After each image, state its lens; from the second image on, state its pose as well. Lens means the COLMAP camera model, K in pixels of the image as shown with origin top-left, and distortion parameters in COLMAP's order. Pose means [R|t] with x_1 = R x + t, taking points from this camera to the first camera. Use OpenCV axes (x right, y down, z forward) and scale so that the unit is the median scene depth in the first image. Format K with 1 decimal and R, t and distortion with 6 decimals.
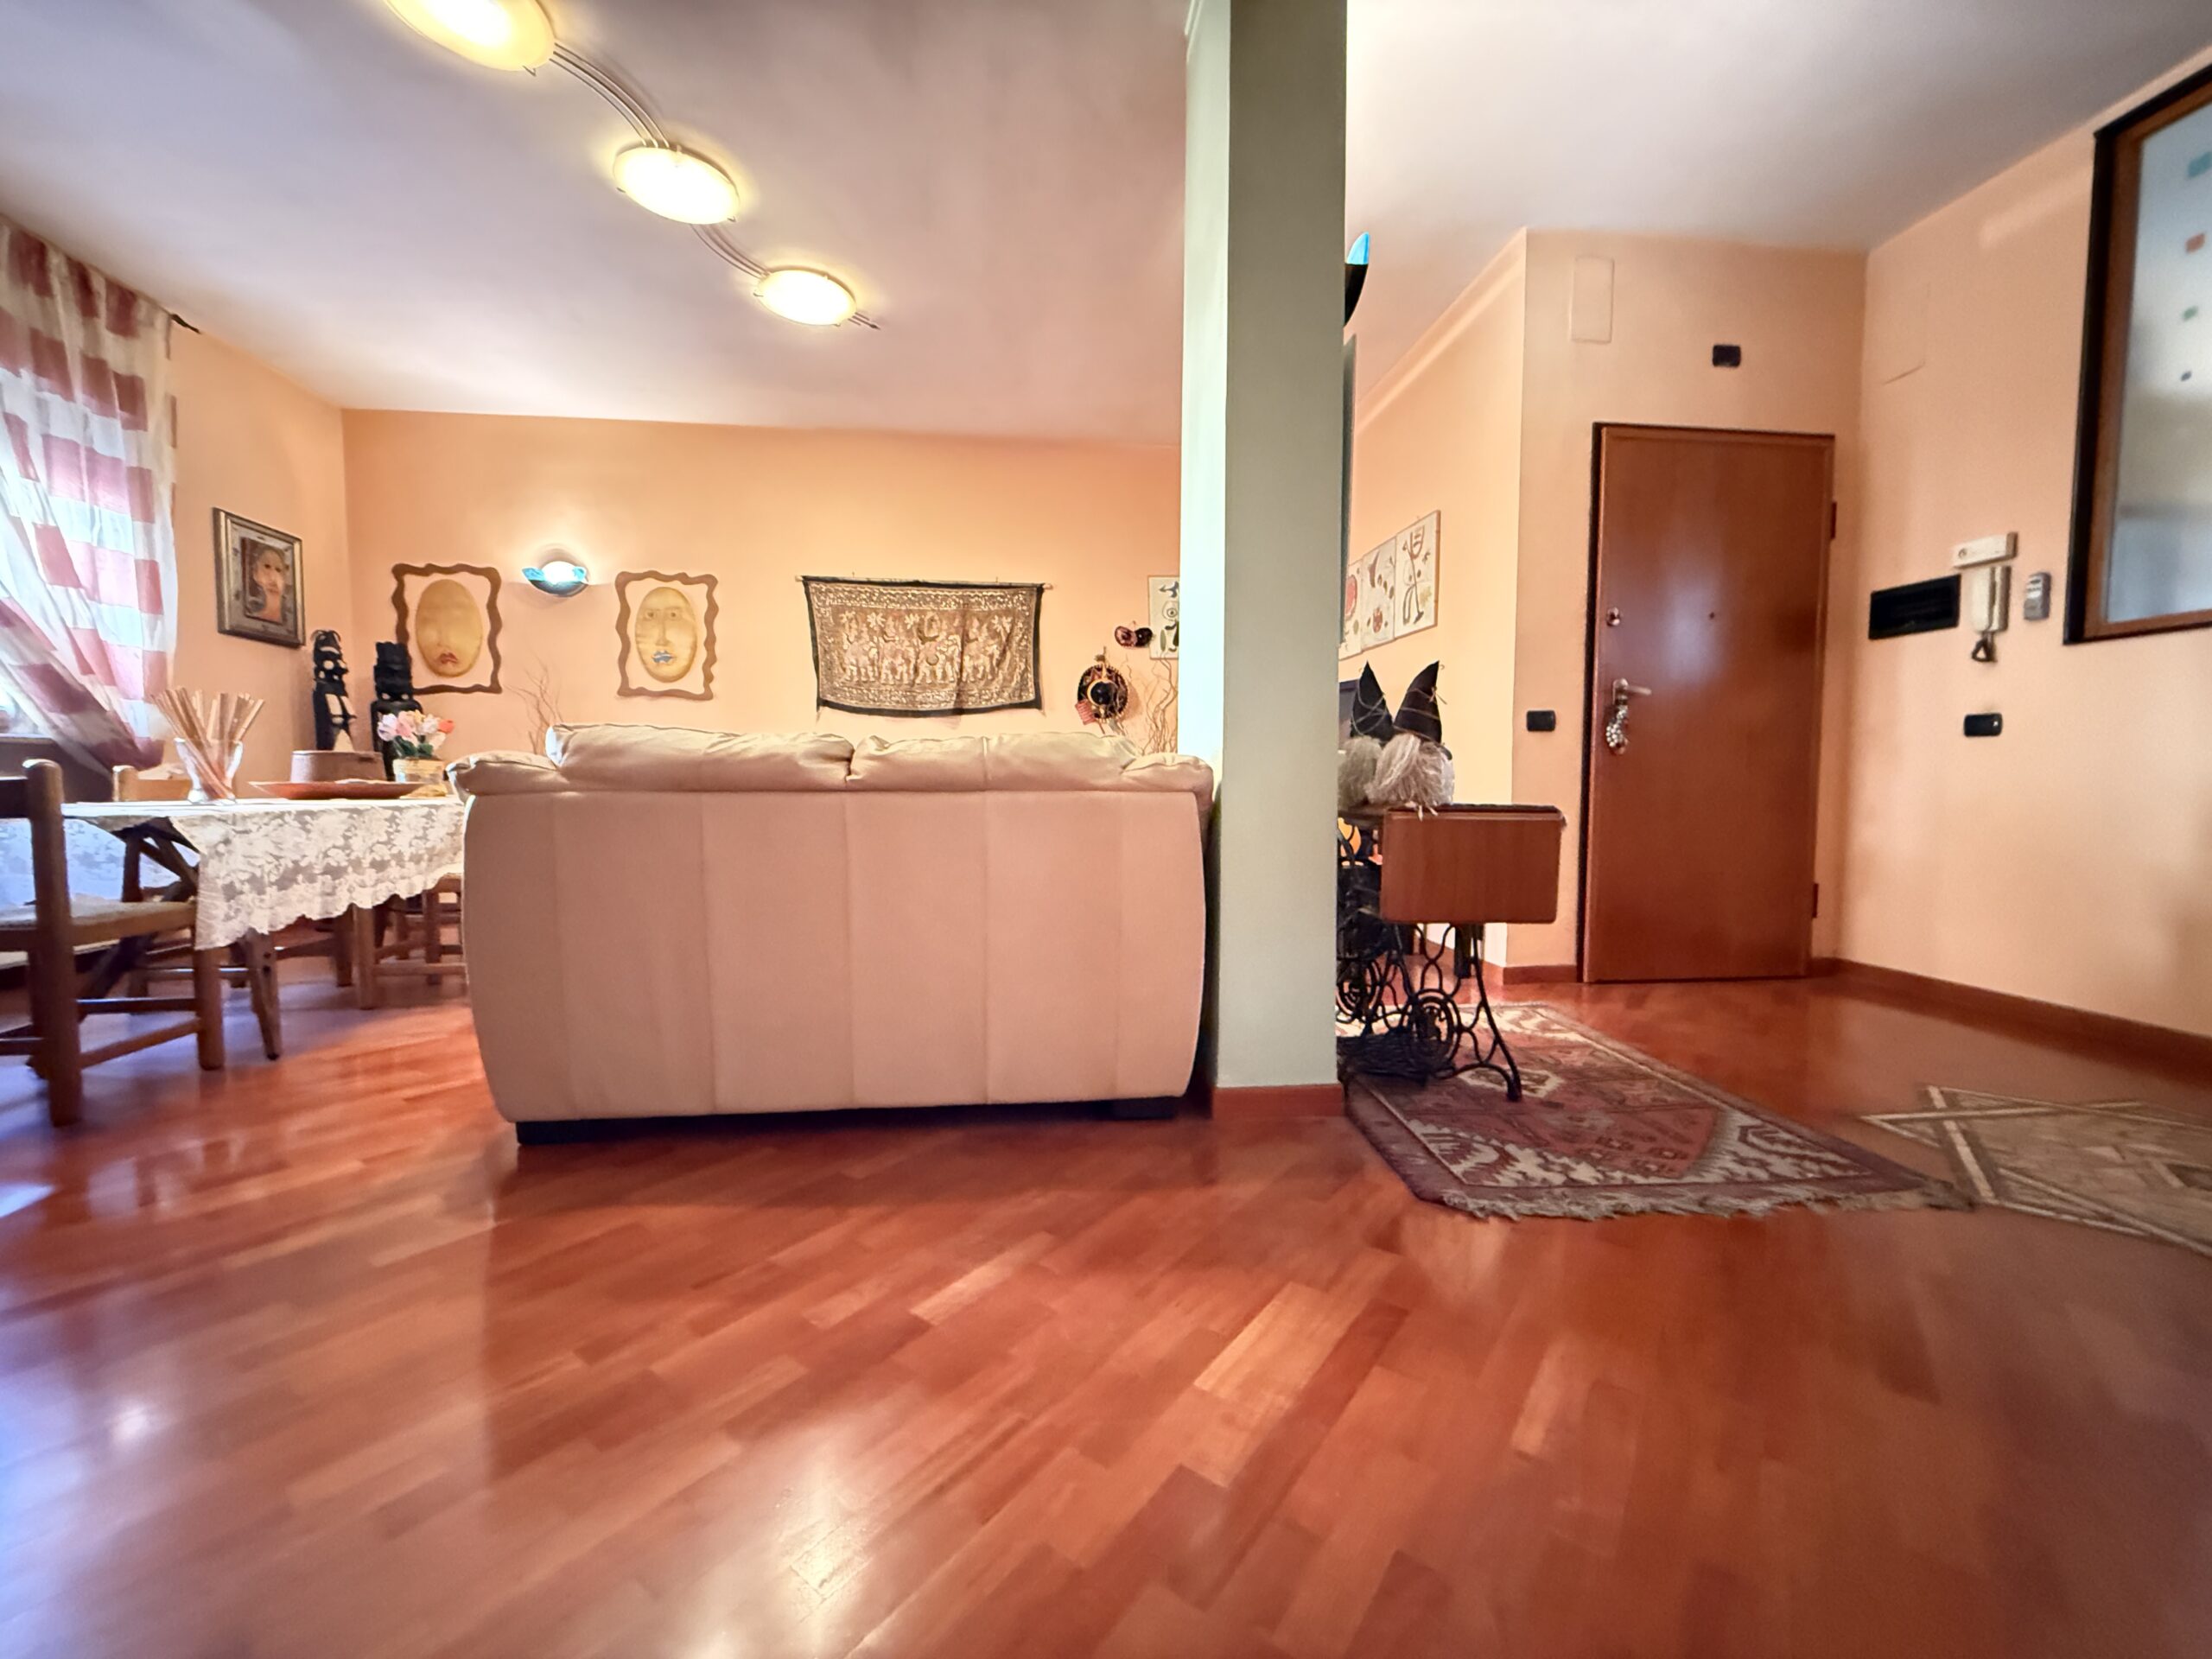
lens RADIAL K [[880.1, 0, 1100.2], [0, 880.1, 826.7], [0, 0, 1]] dist [-0.001651, 0.000559]
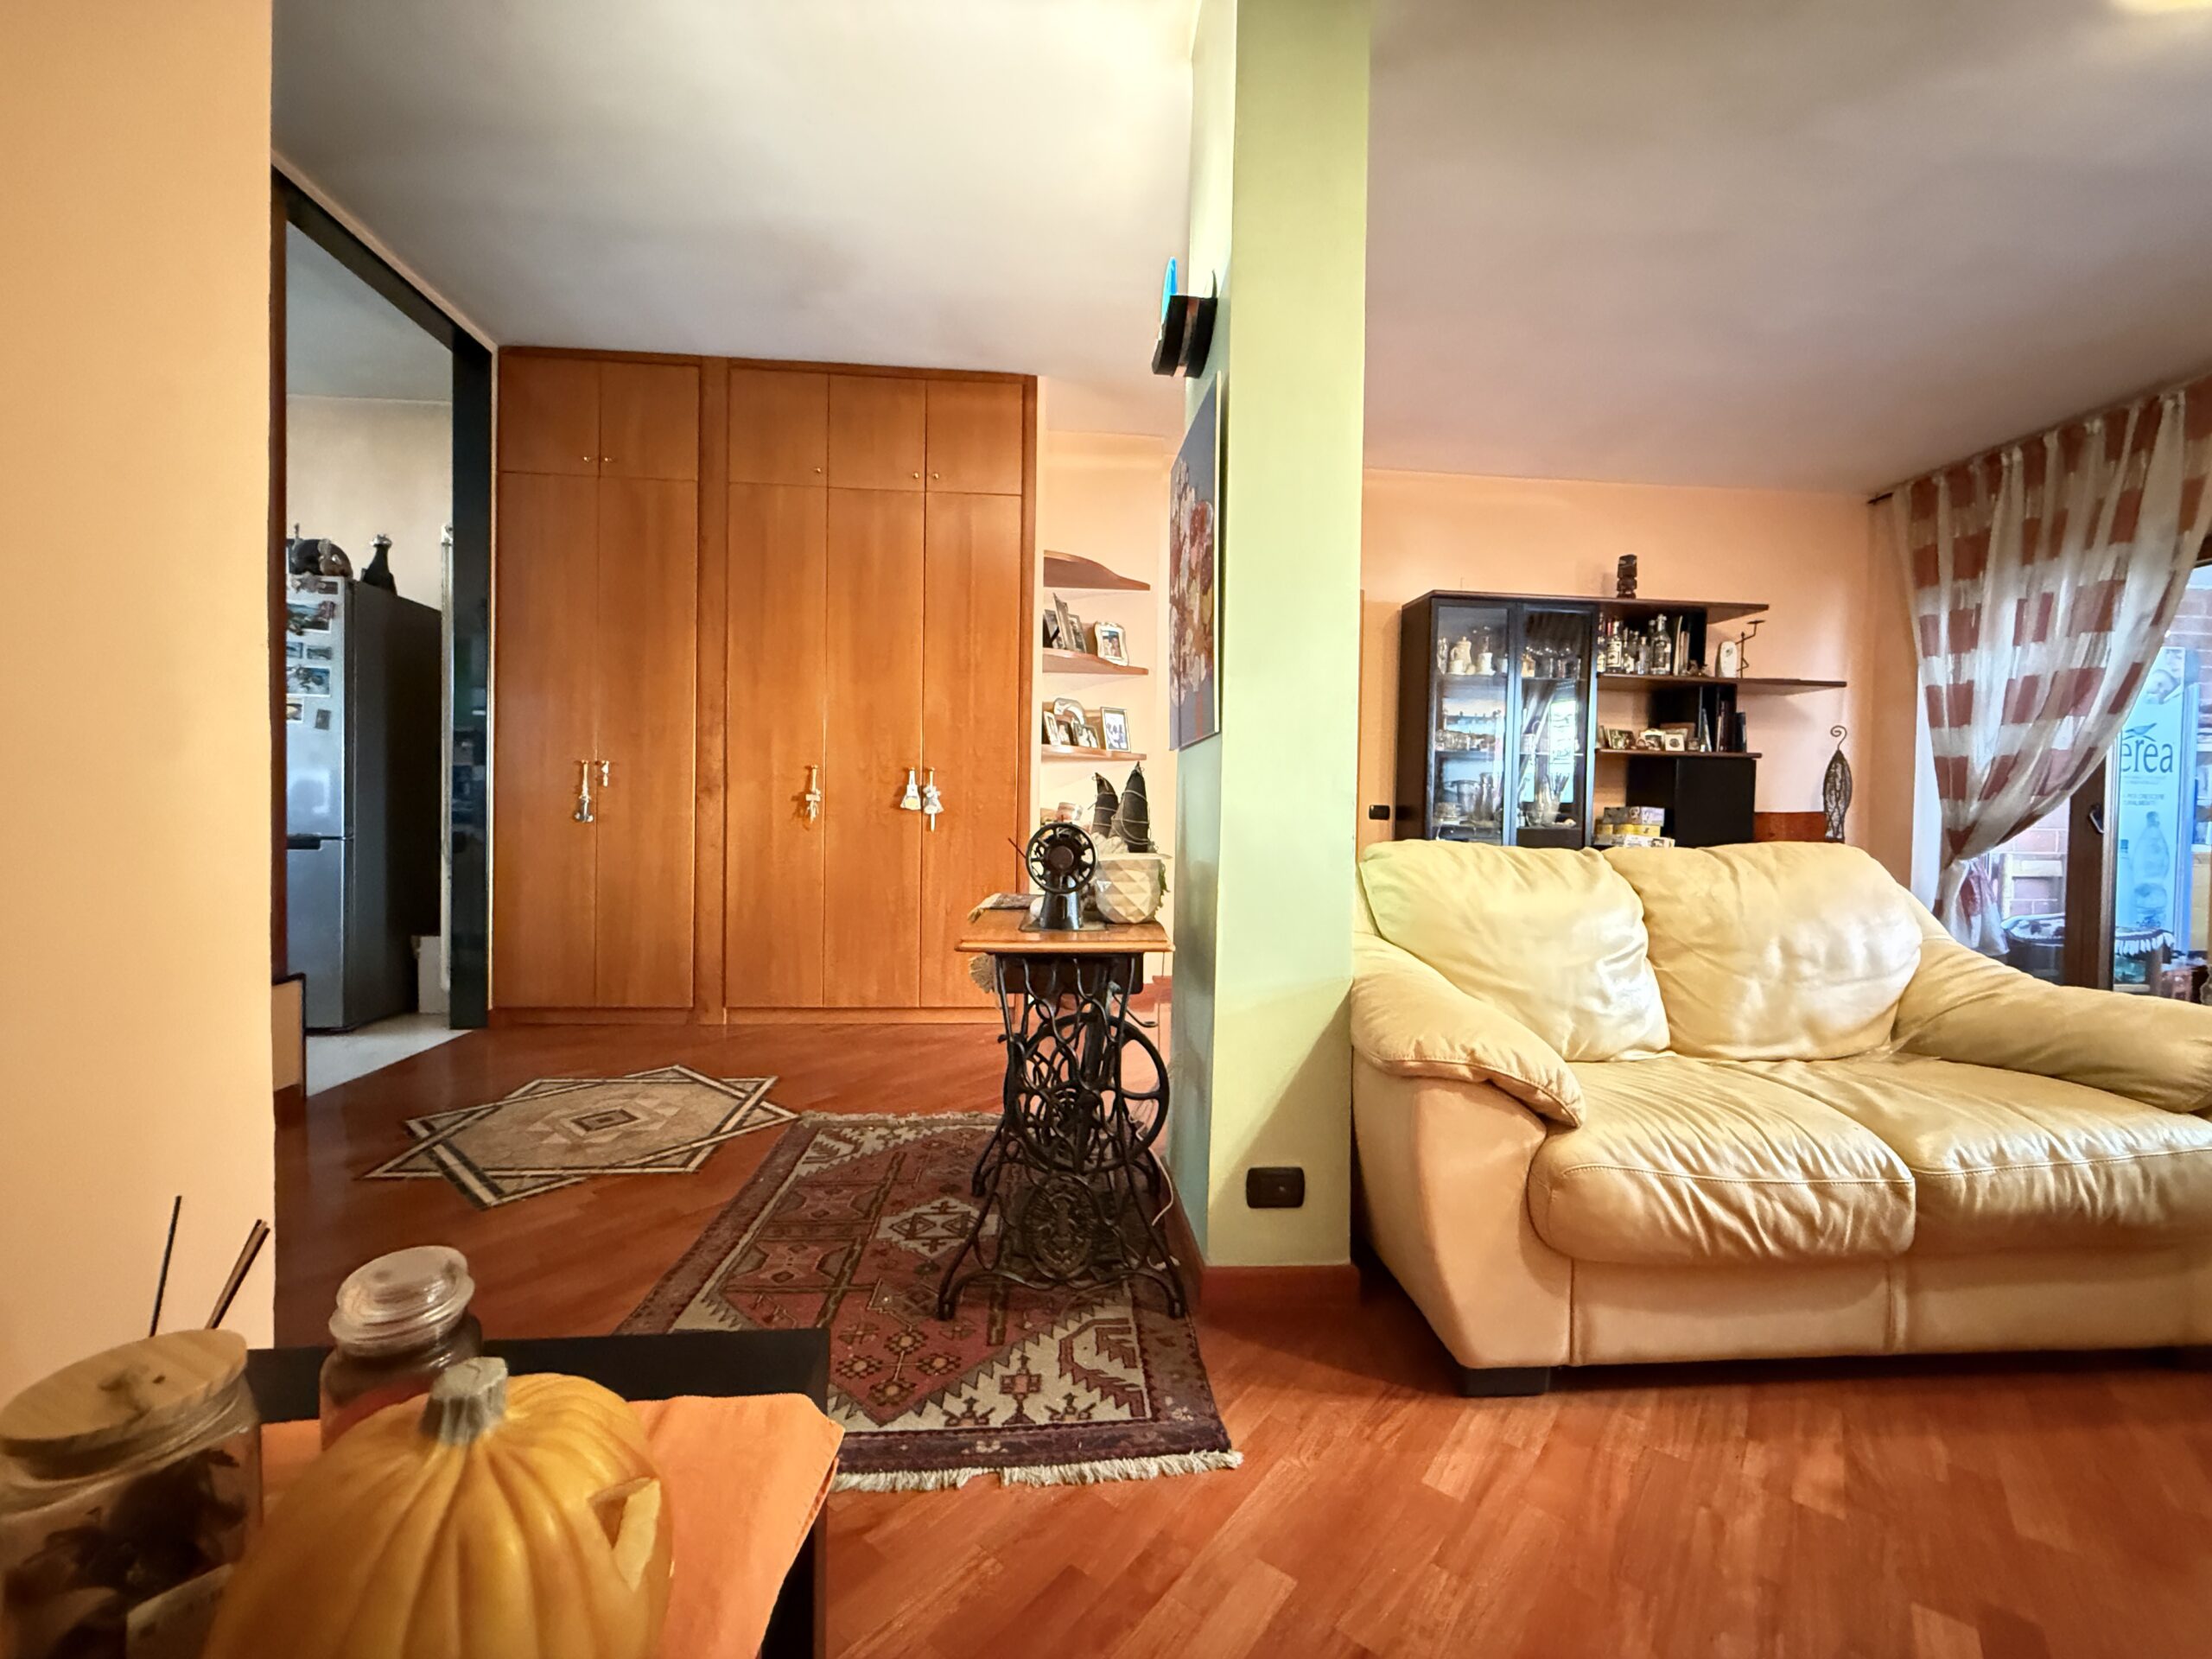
lens RADIAL K [[880.1, 0, 1100.1], [0, 880.1, 826.2], [0, 0, 1]] dist [-0.001651, 0.000559]
pose [[-0.999271, -0.021124, 0.031807, 0.134551], [-0.018744, 0.997130, 0.073355, -0.080024], [-0.033265, 0.072705, -0.996799, 0.851013]]
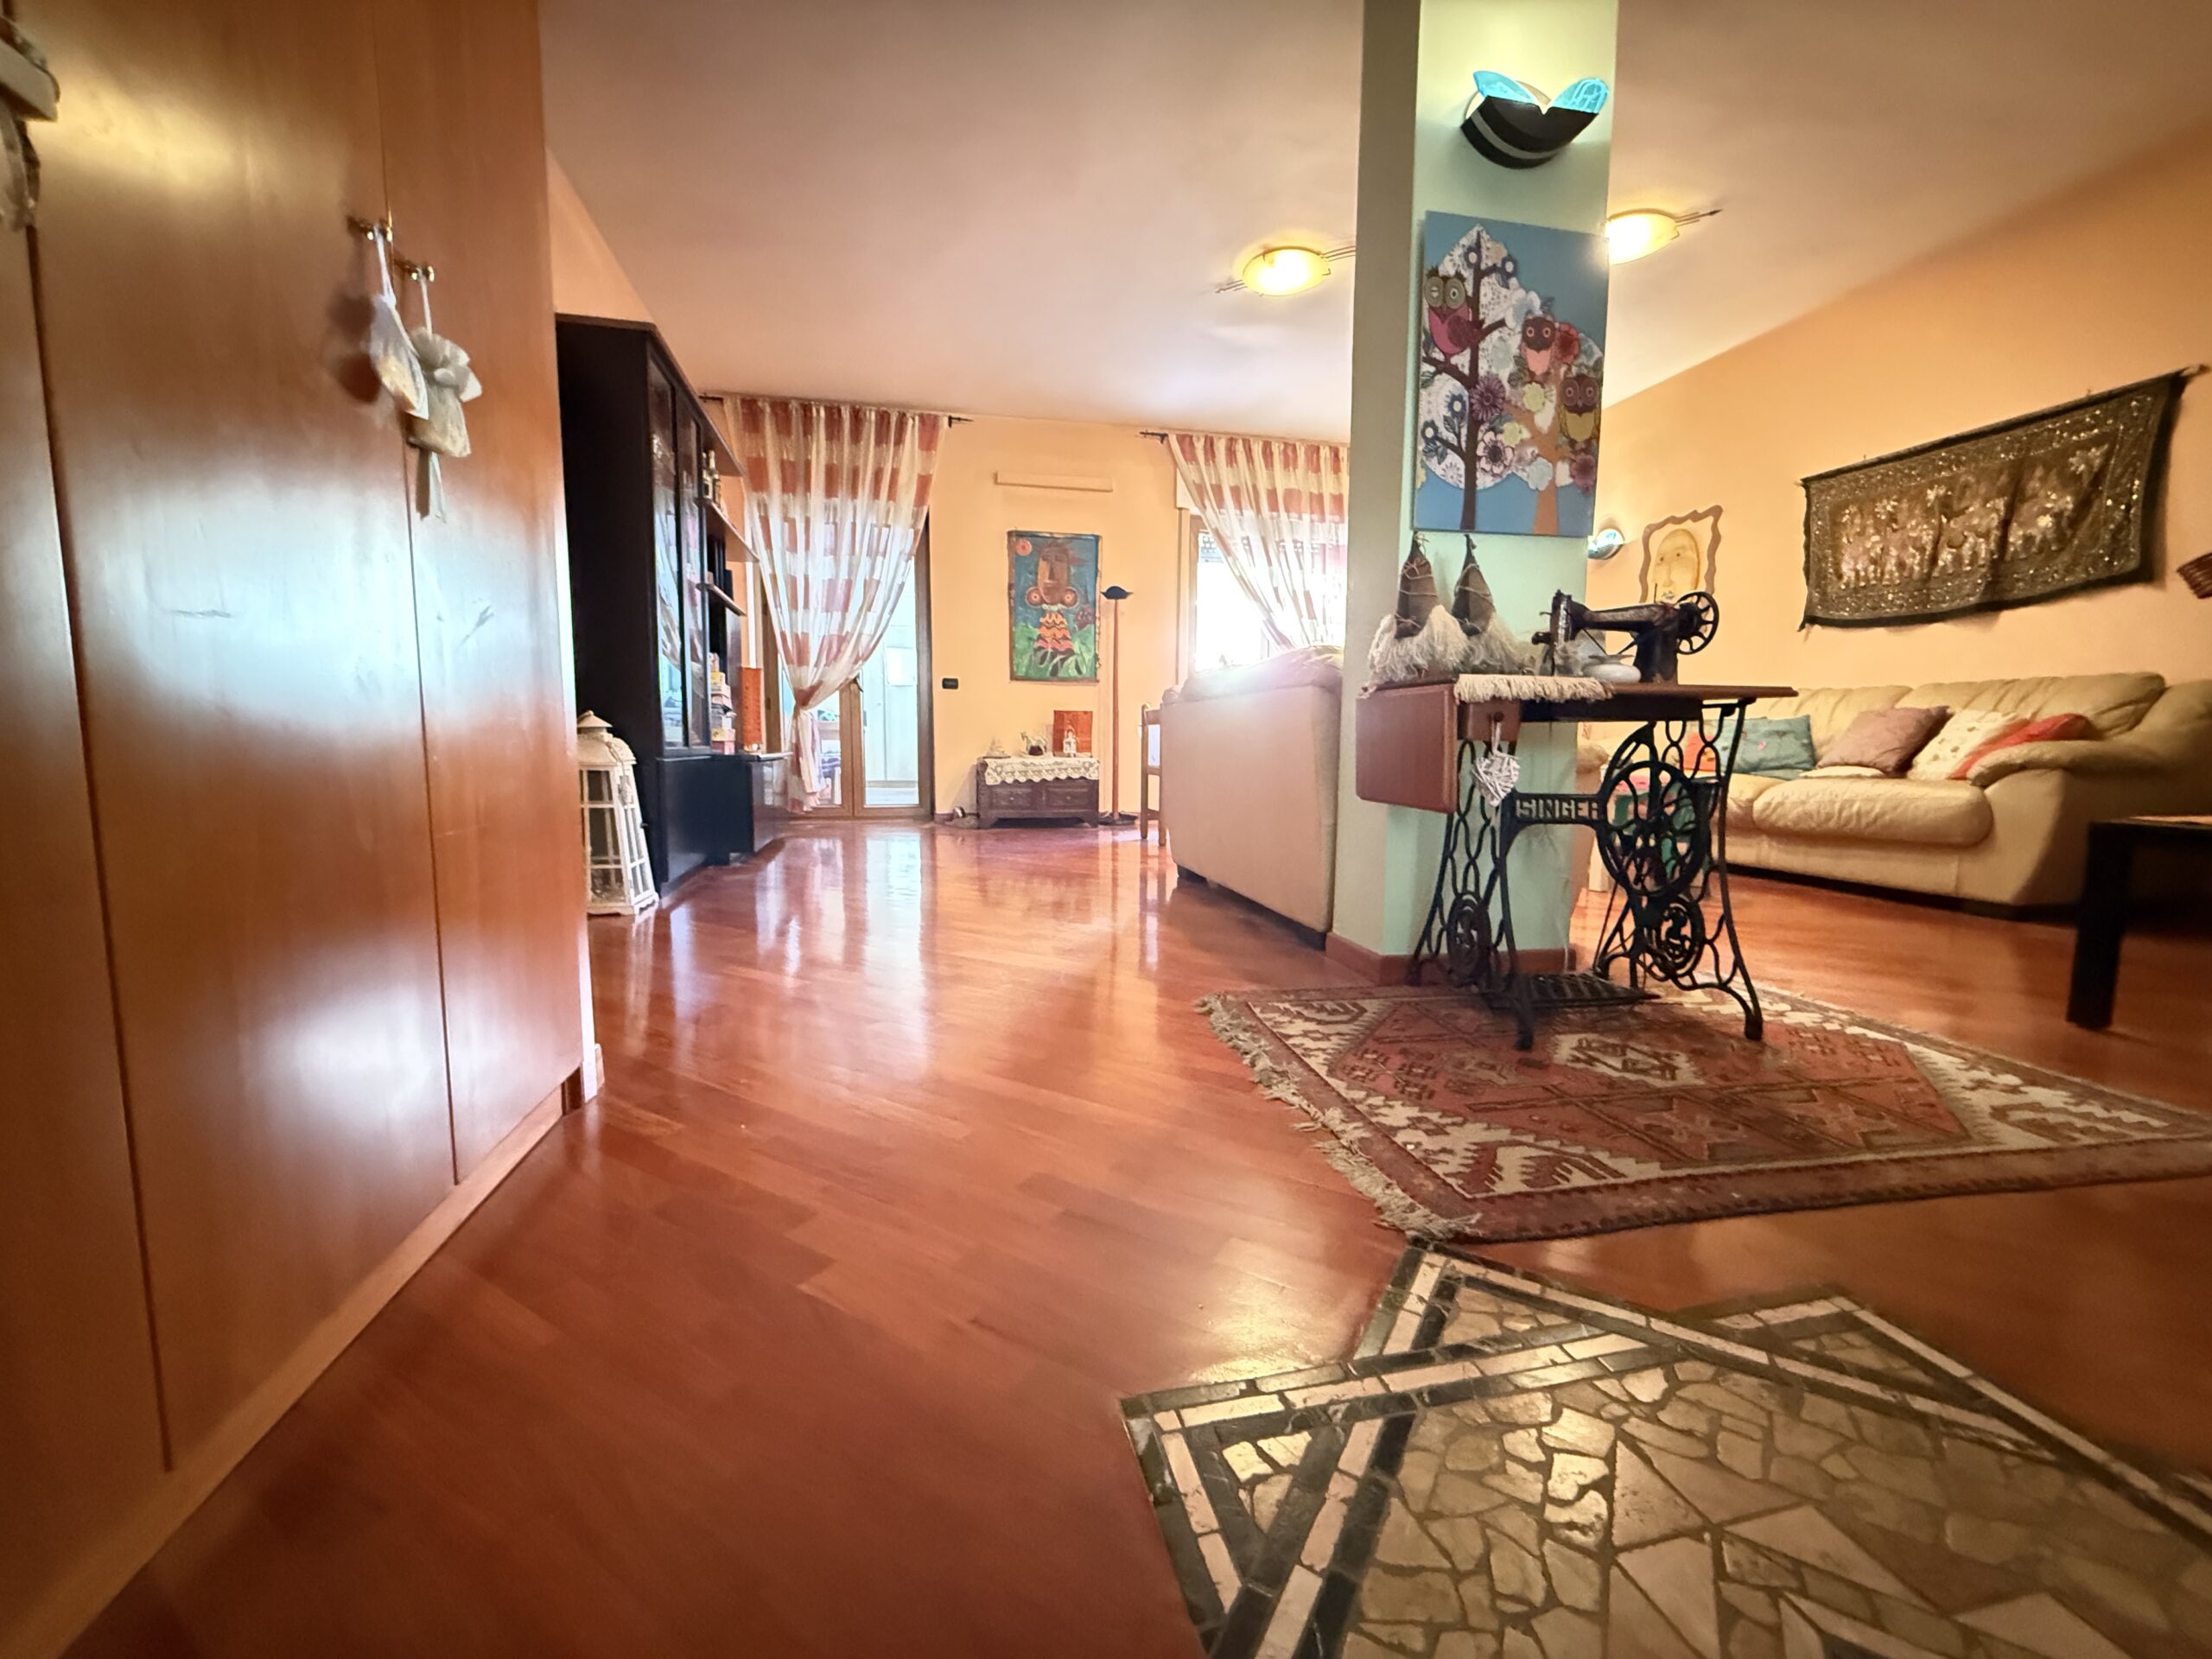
lens RADIAL K [[880.1, 0, 1100.3], [0, 880.1, 826.6], [0, 0, 1]] dist [-0.001651, 0.000559]
pose [[0.096616, 0.096862, -0.990597, 0.523928], [-0.057513, 0.994134, 0.091598, 0.025023], [0.993659, 0.048123, 0.101620, 0.227169]]
